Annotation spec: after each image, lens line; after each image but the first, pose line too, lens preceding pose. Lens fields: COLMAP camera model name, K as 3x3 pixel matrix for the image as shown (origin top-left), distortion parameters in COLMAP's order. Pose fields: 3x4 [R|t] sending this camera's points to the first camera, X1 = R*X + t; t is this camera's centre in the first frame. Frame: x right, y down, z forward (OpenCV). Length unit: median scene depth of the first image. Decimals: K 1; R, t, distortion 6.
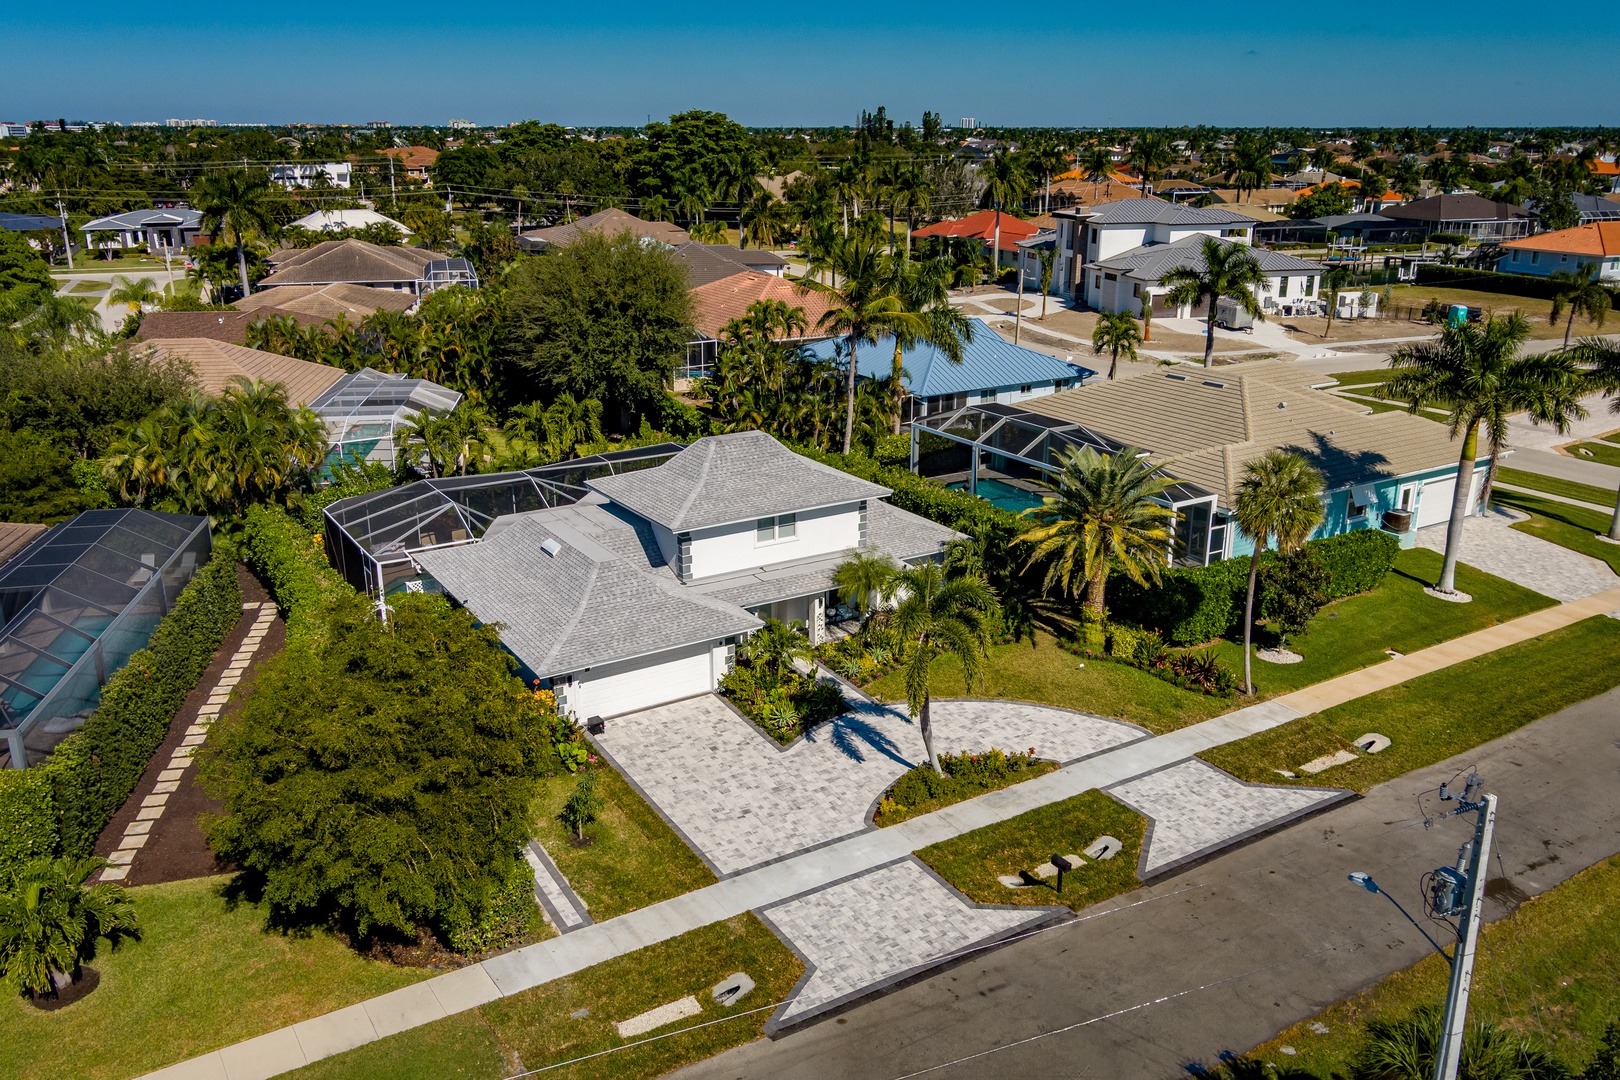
lens RADIAL K [[1286.8, 0, 809.3], [0, 1286.8, 550.7], [0, 0, 1]] dist [0.028971, -0.030934]
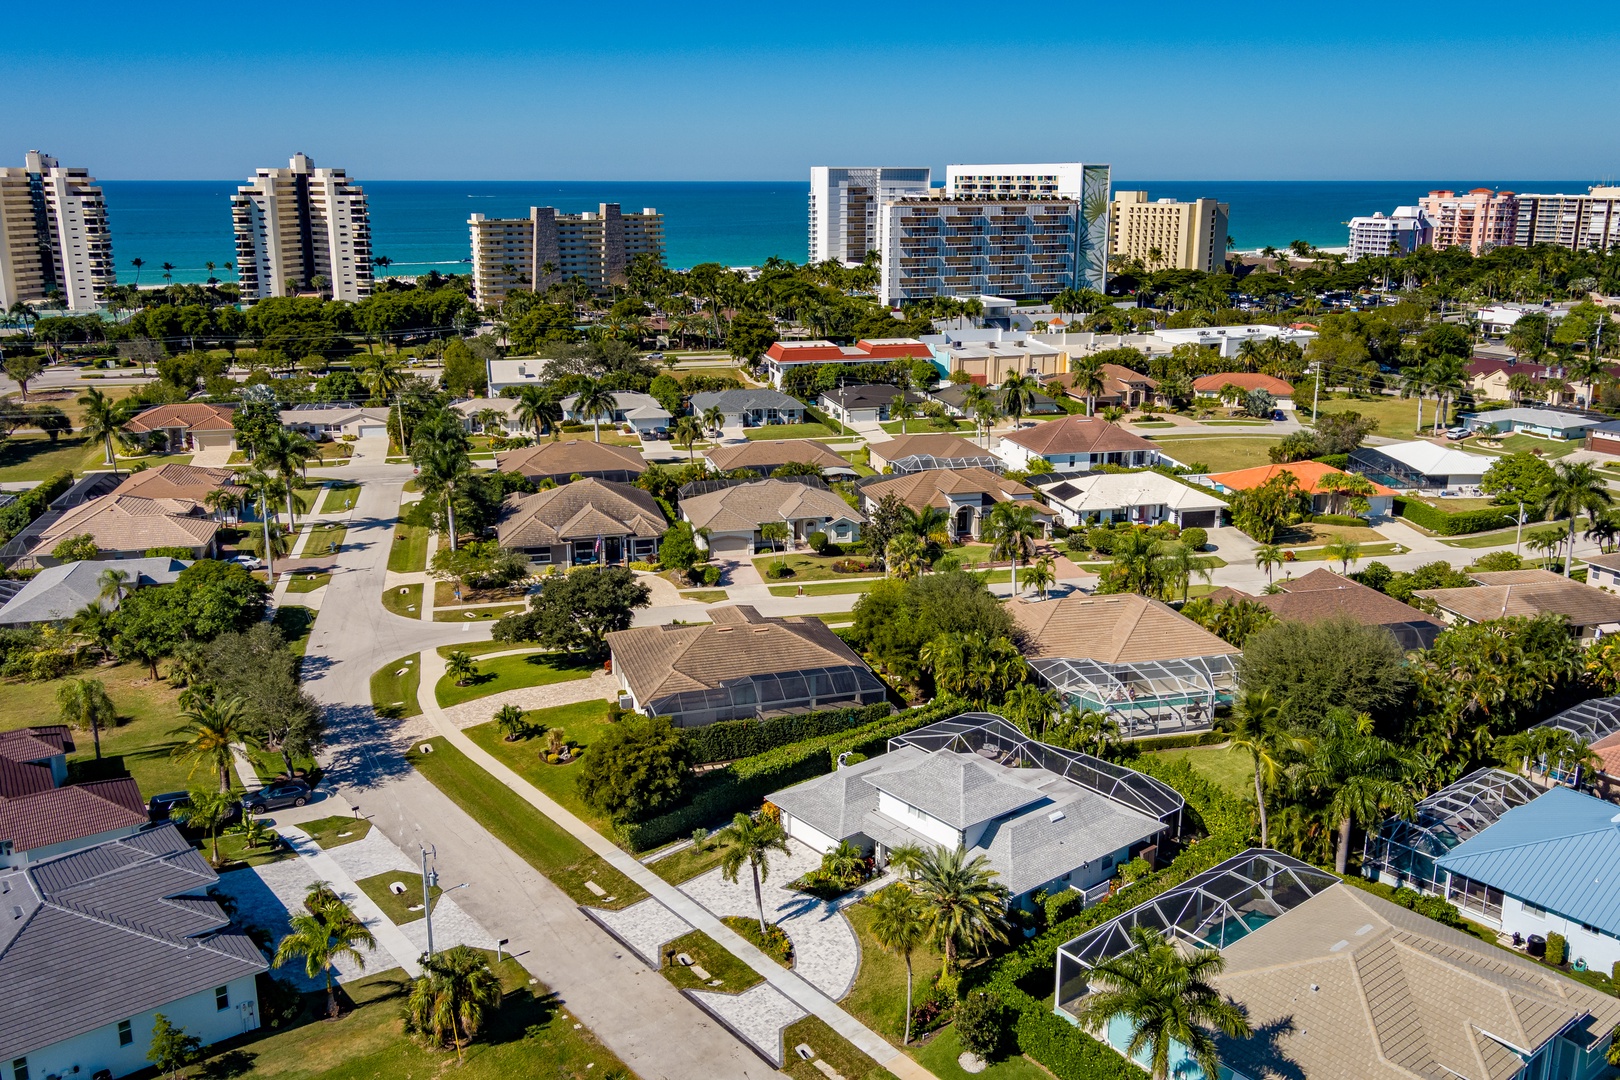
lens RADIAL K [[1353.0, 0, 809.9], [0, 1353.0, 522.5], [0, 0, 1]] dist [0.033125, -0.038666]
pose [[0.120655, 0.244369, -0.962147, 1.693323], [-0.312126, 0.929410, 0.196913, -0.725877], [0.942348, 0.276552, 0.188412, 0.428890]]
